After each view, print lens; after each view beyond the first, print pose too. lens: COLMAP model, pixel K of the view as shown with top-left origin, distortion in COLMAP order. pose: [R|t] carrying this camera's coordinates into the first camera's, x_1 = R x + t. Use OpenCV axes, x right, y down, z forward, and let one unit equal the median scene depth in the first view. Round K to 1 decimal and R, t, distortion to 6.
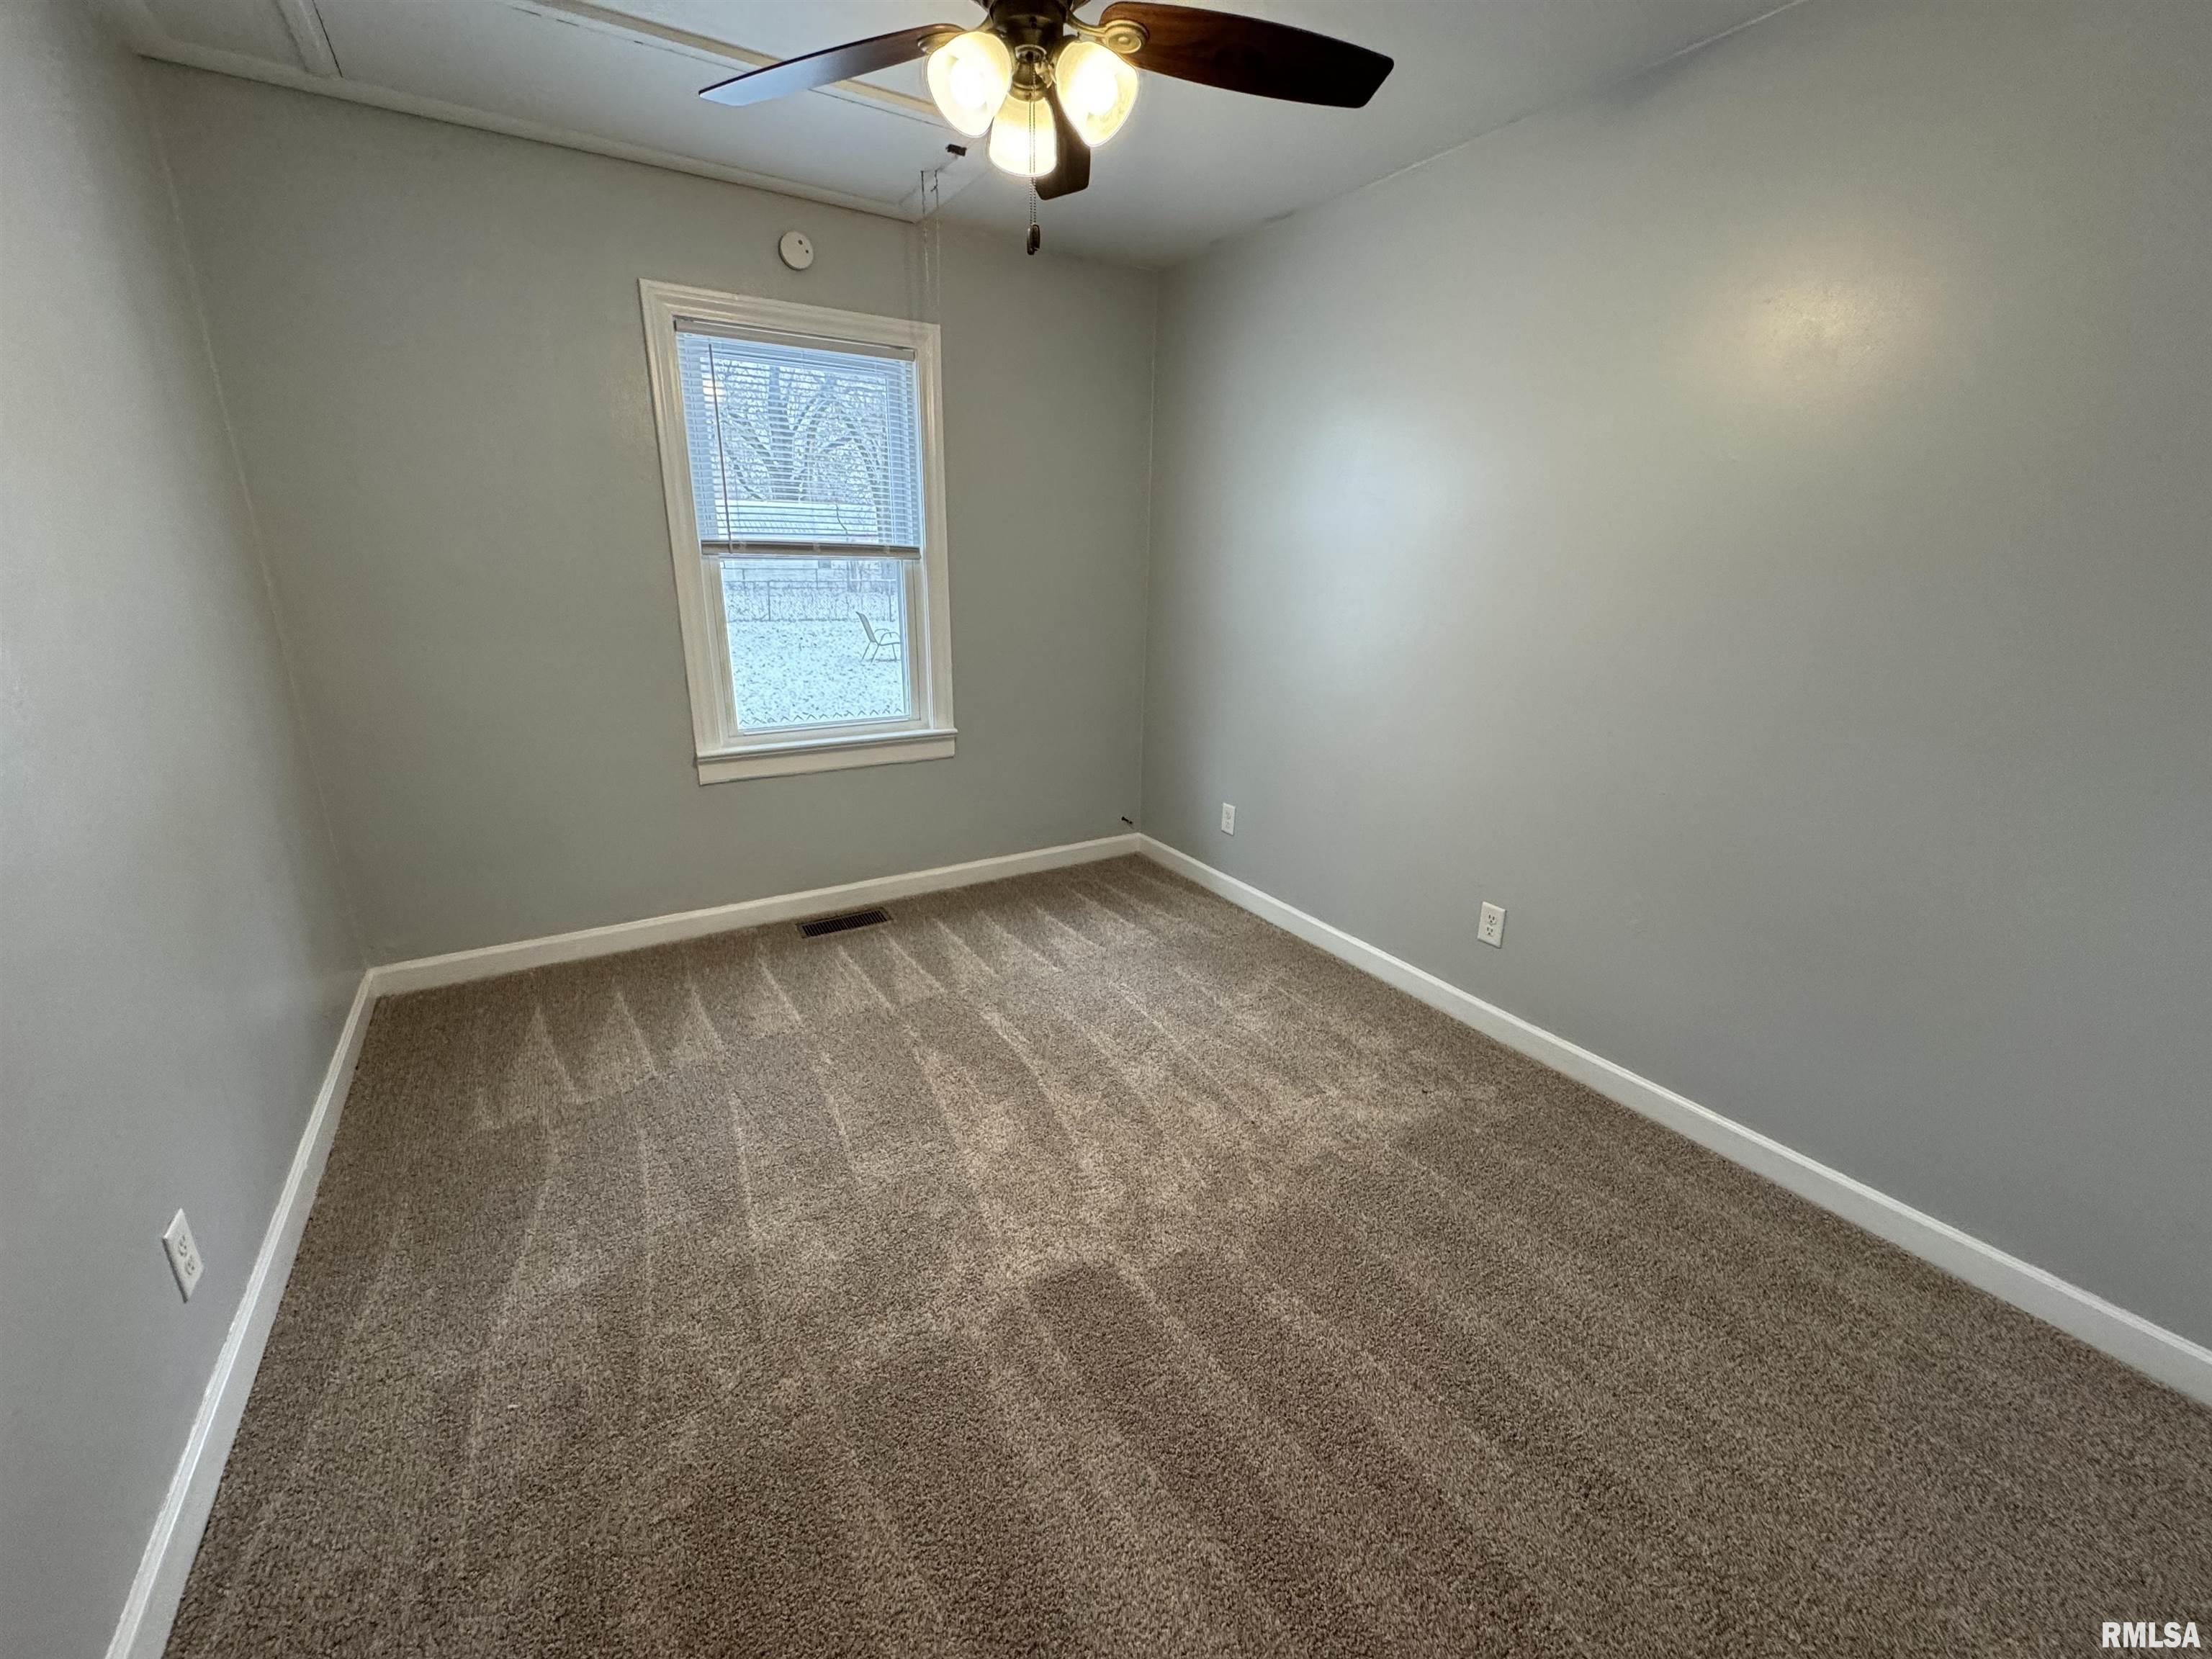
lens RADIAL K [[879.9, 0, 1099.0], [0, 879.9, 826.8], [0, 0, 1]] dist [-0.004310, 0.000050]
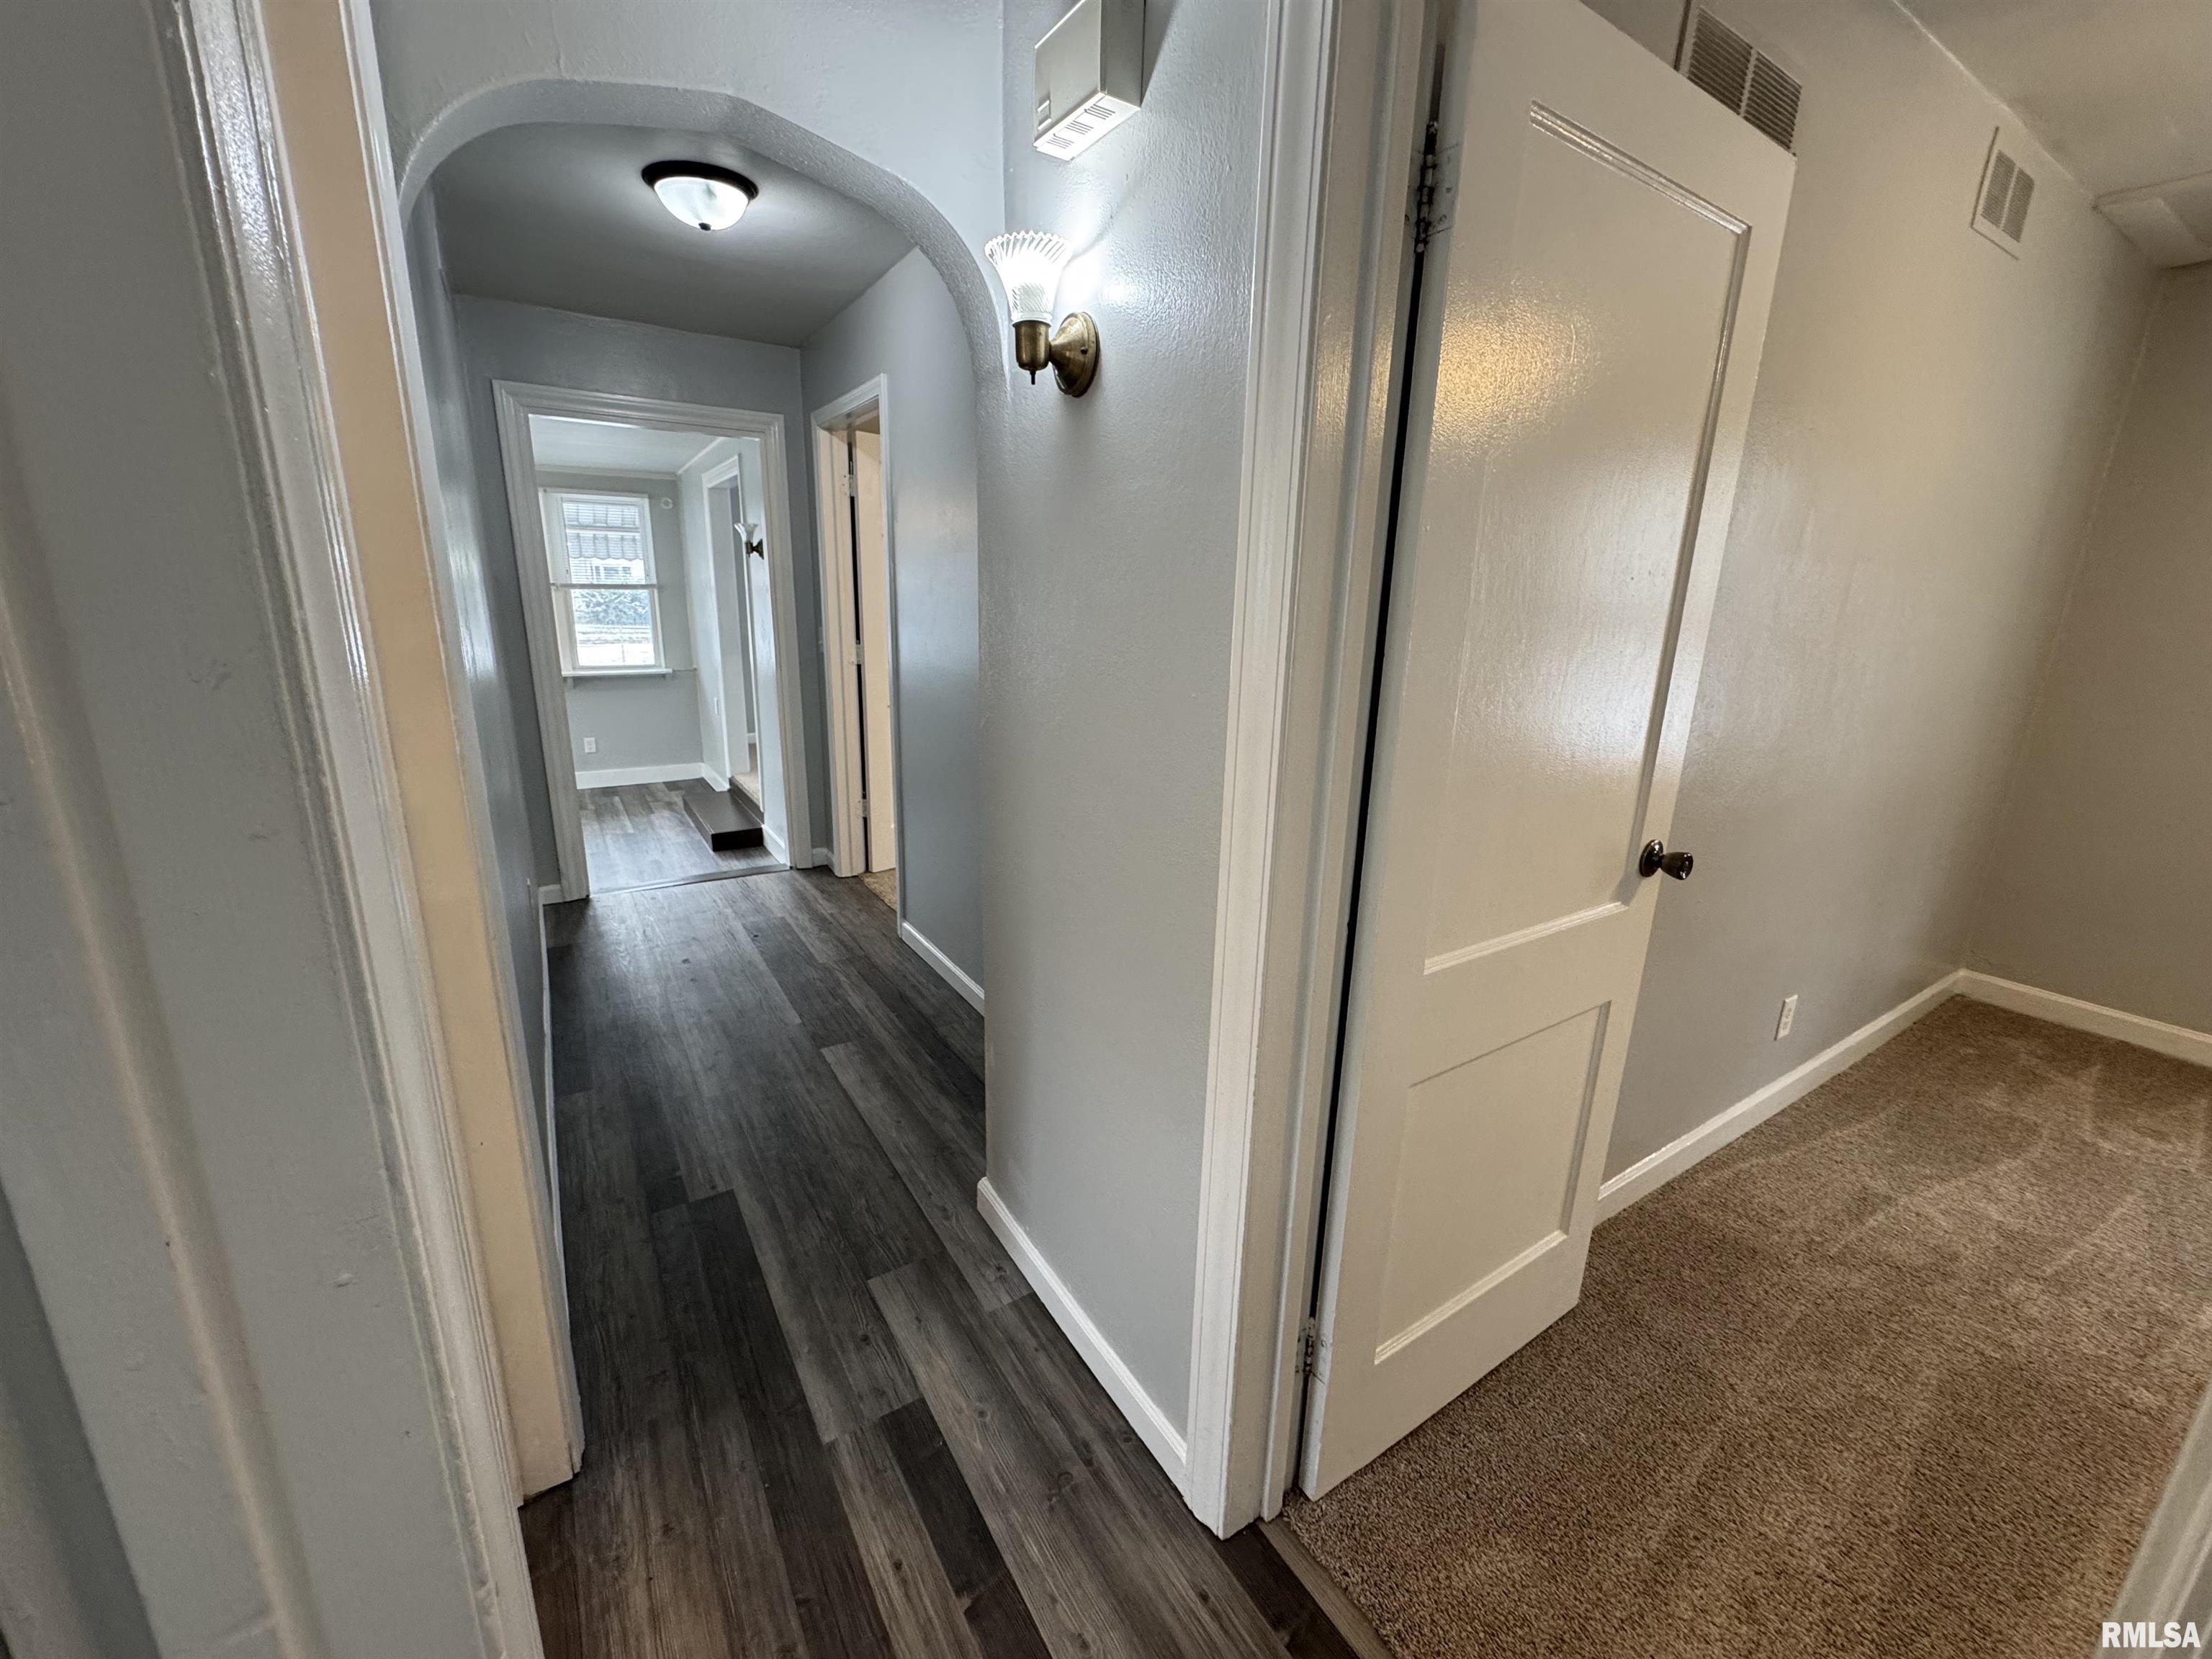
lens RADIAL K [[879.9, 0, 1104.2], [0, 879.9, 826.9], [0, 0, 1]] dist [-0.004310, 0.000050]
pose [[0.011807, 0.231848, -0.972680, 0.378057], [-0.323825, 0.921213, 0.215650, 0.133092], [0.946043, 0.312432, 0.085955, -0.380825]]
